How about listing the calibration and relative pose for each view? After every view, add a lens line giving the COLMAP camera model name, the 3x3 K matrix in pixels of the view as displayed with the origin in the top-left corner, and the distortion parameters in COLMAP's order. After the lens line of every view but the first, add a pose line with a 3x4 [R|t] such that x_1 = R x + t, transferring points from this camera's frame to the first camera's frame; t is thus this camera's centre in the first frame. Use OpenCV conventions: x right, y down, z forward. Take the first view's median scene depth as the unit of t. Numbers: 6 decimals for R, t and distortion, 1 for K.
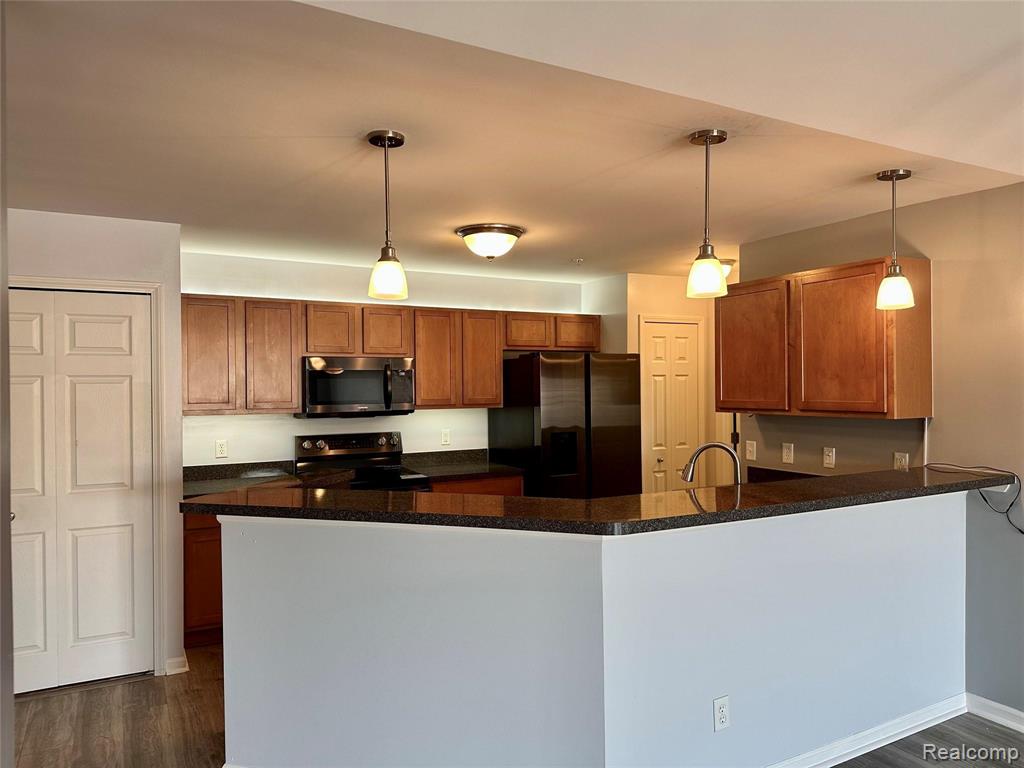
lens RADIAL K [[712.9, 0, 516.8], [0, 712.9, 379.4], [0, 0, 1]] dist [0.064485, -0.076367]
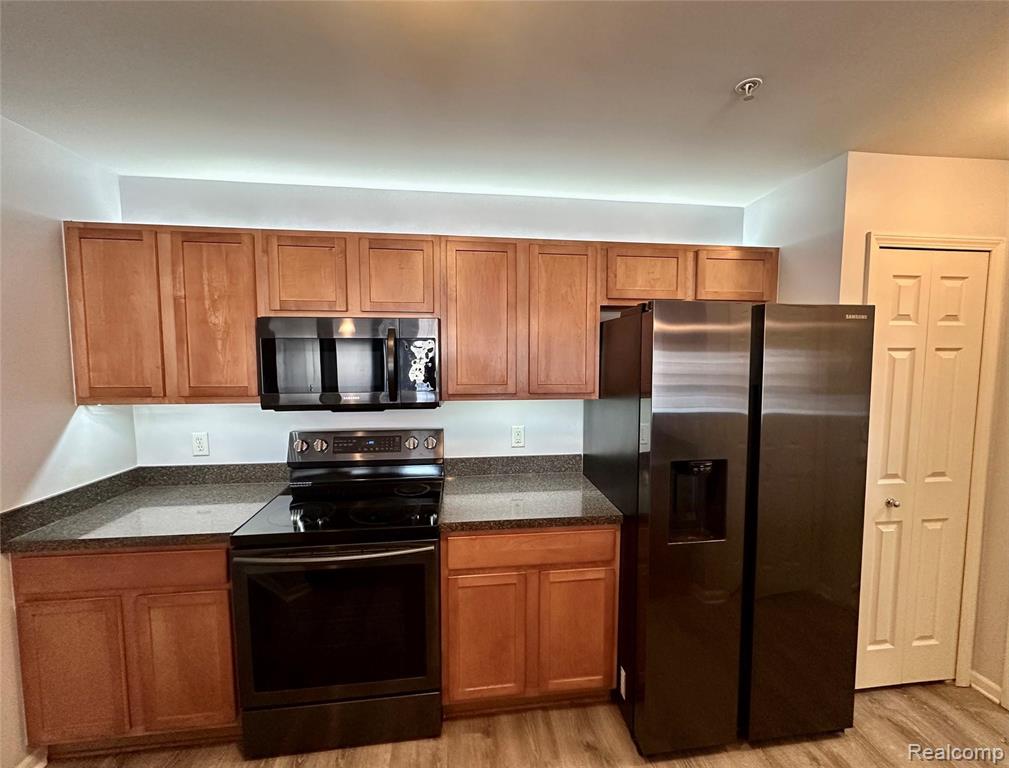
lens RADIAL K [[425.8, 0, 511.3], [0, 425.8, 383.3], [0, 0, 1]] dist [-0.006180, -0.001093]
pose [[0.928224, 0.035157, -0.370357, 0.049498], [-0.006278, 0.996863, 0.078894, -0.003524], [0.371969, -0.070906, 0.925533, 0.648513]]
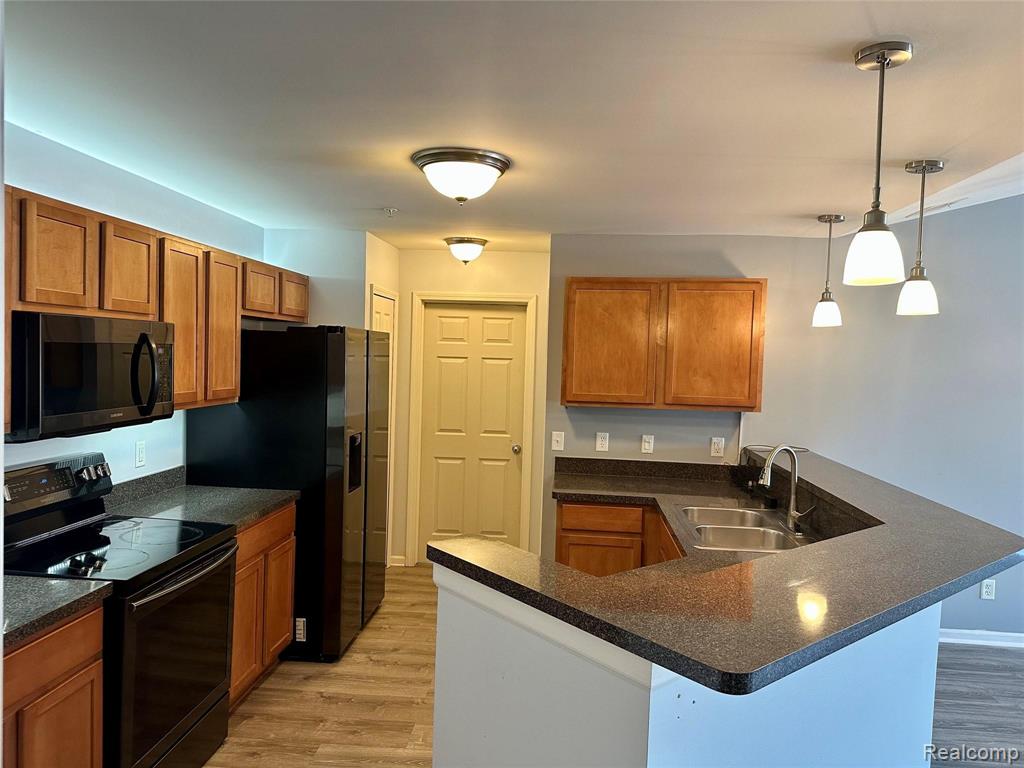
lens RADIAL K [[712.9, 0, 522.0], [0, 712.9, 381.5], [0, 0, 1]] dist [0.064485, -0.076367]
pose [[0.545938, -0.005712, 0.837806, -0.458081], [-0.040692, 0.998616, 0.033325, -0.013565], [-0.836837, -0.052285, 0.544950, 0.424436]]
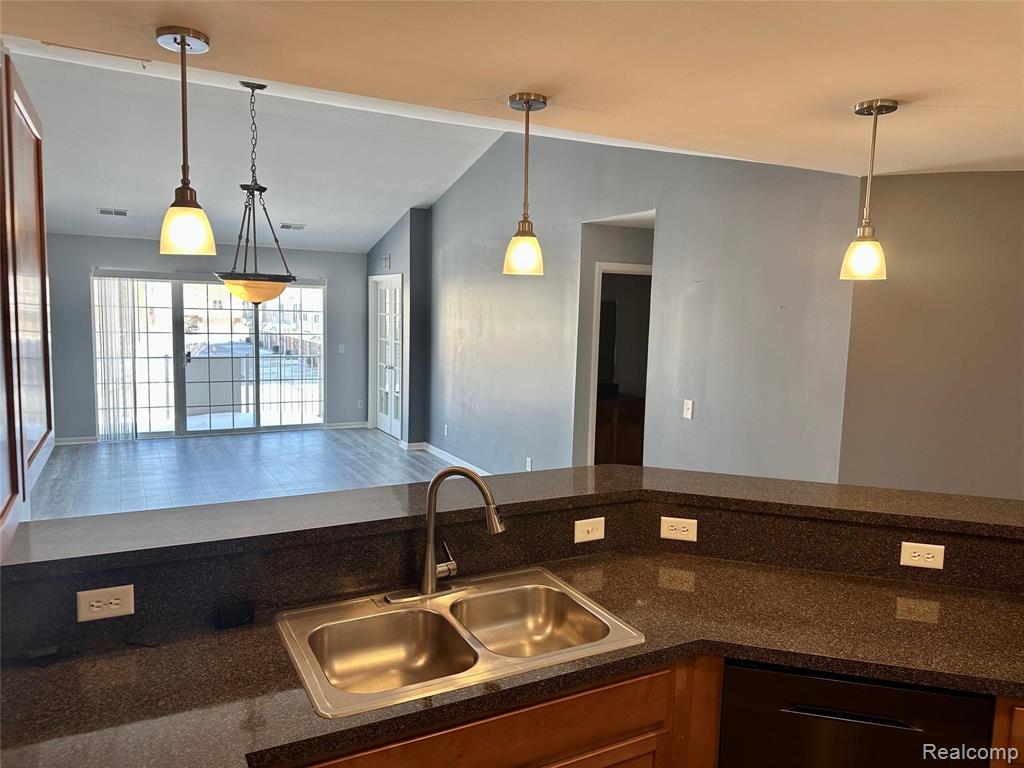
lens RADIAL K [[712.9, 0, 521.7], [0, 712.9, 385.4], [0, 0, 1]] dist [0.064485, -0.076367]
pose [[-0.999833, -0.018176, -0.001829, 0.123358], [-0.018268, 0.995081, 0.097361, -0.028829], [0.000050, 0.097378, -0.995247, 0.933728]]
